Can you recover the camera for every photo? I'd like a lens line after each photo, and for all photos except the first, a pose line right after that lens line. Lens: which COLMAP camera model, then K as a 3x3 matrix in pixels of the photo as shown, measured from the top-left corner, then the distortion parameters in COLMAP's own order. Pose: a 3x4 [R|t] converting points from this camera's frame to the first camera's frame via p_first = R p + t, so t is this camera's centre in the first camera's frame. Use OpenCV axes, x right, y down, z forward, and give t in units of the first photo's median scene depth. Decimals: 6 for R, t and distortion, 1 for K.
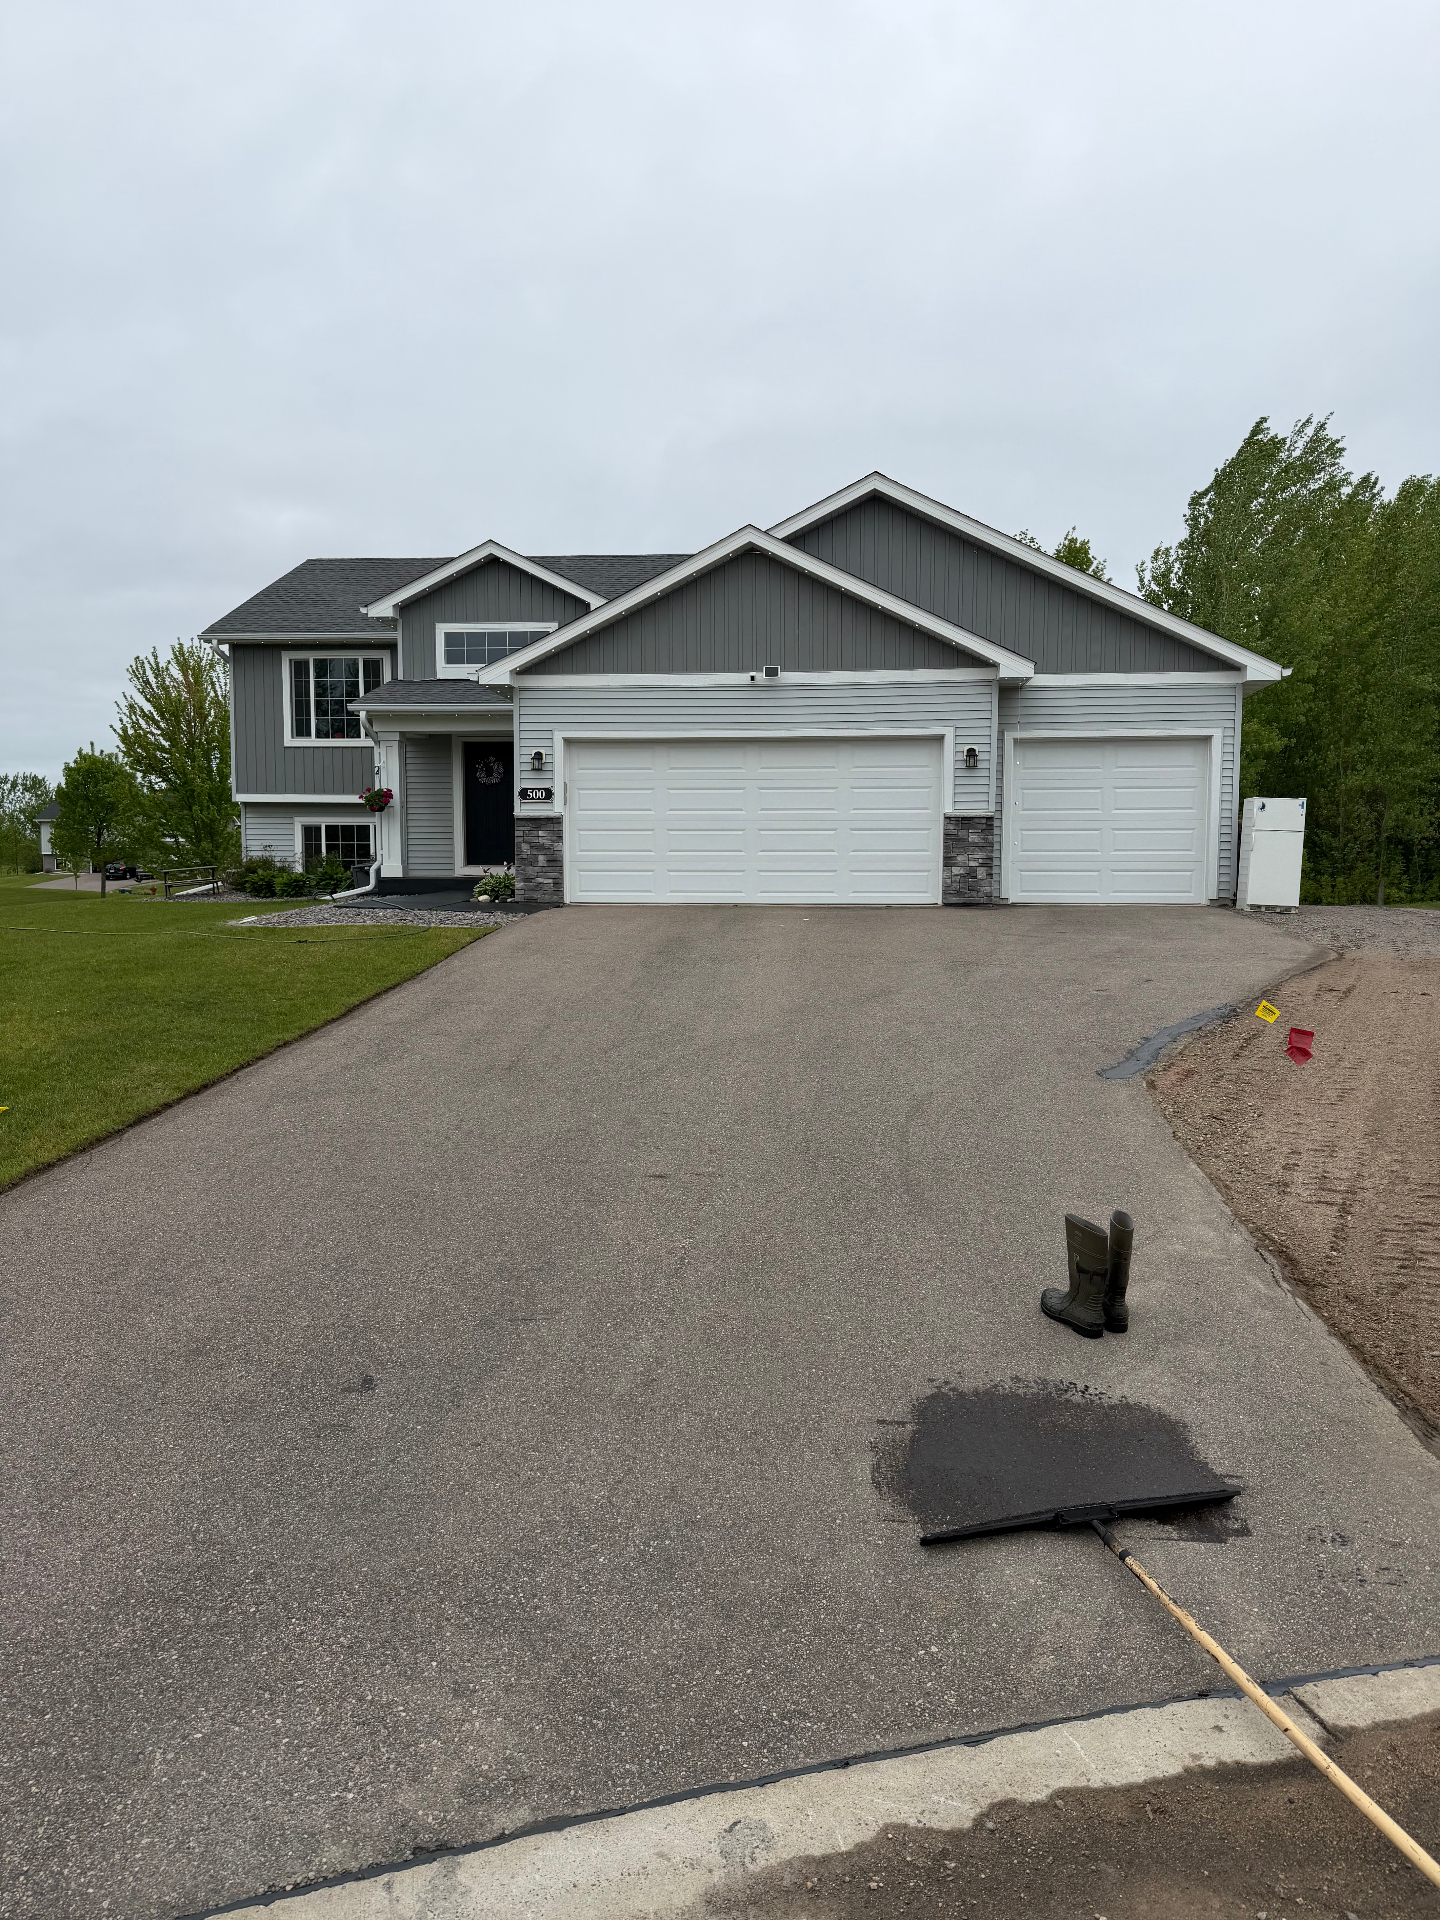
lens RADIAL K [[1332.3, 0, 728.9], [0, 1332.3, 973.5], [0, 0, 1]] dist [0.099453, -0.131041]
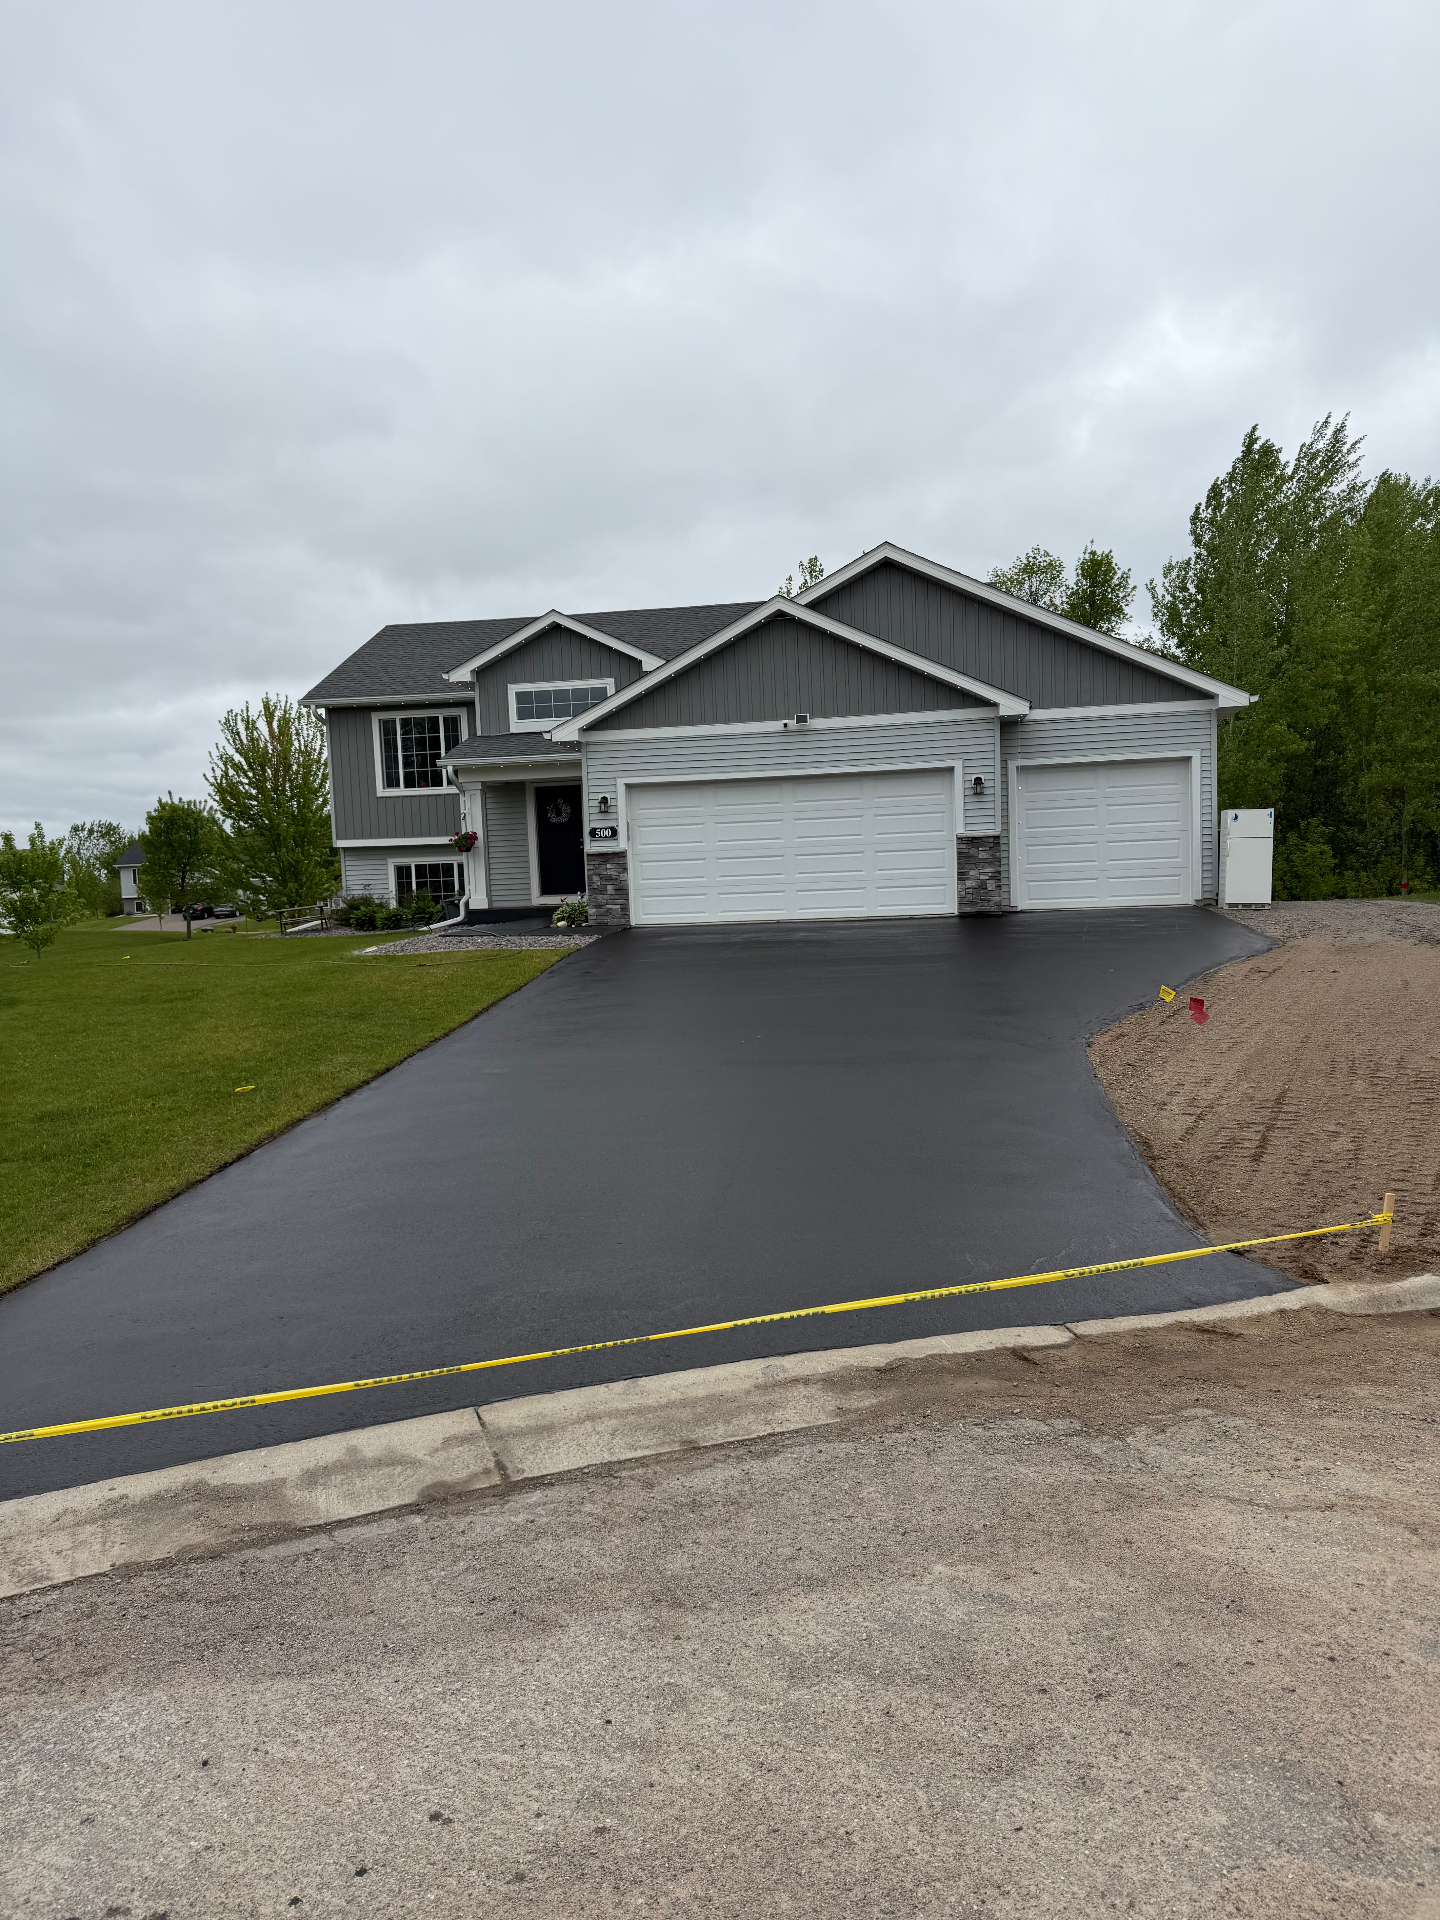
lens RADIAL K [[1332.3, 0, 728.9], [0, 1332.3, 973.5], [0, 0, 1]] dist [0.099453, -0.131041]
pose [[0.998498, -0.037352, -0.040077, 0.006663], [0.036847, 0.999233, -0.013284, 0.007636], [0.040543, 0.011787, 0.999108, -0.151356]]
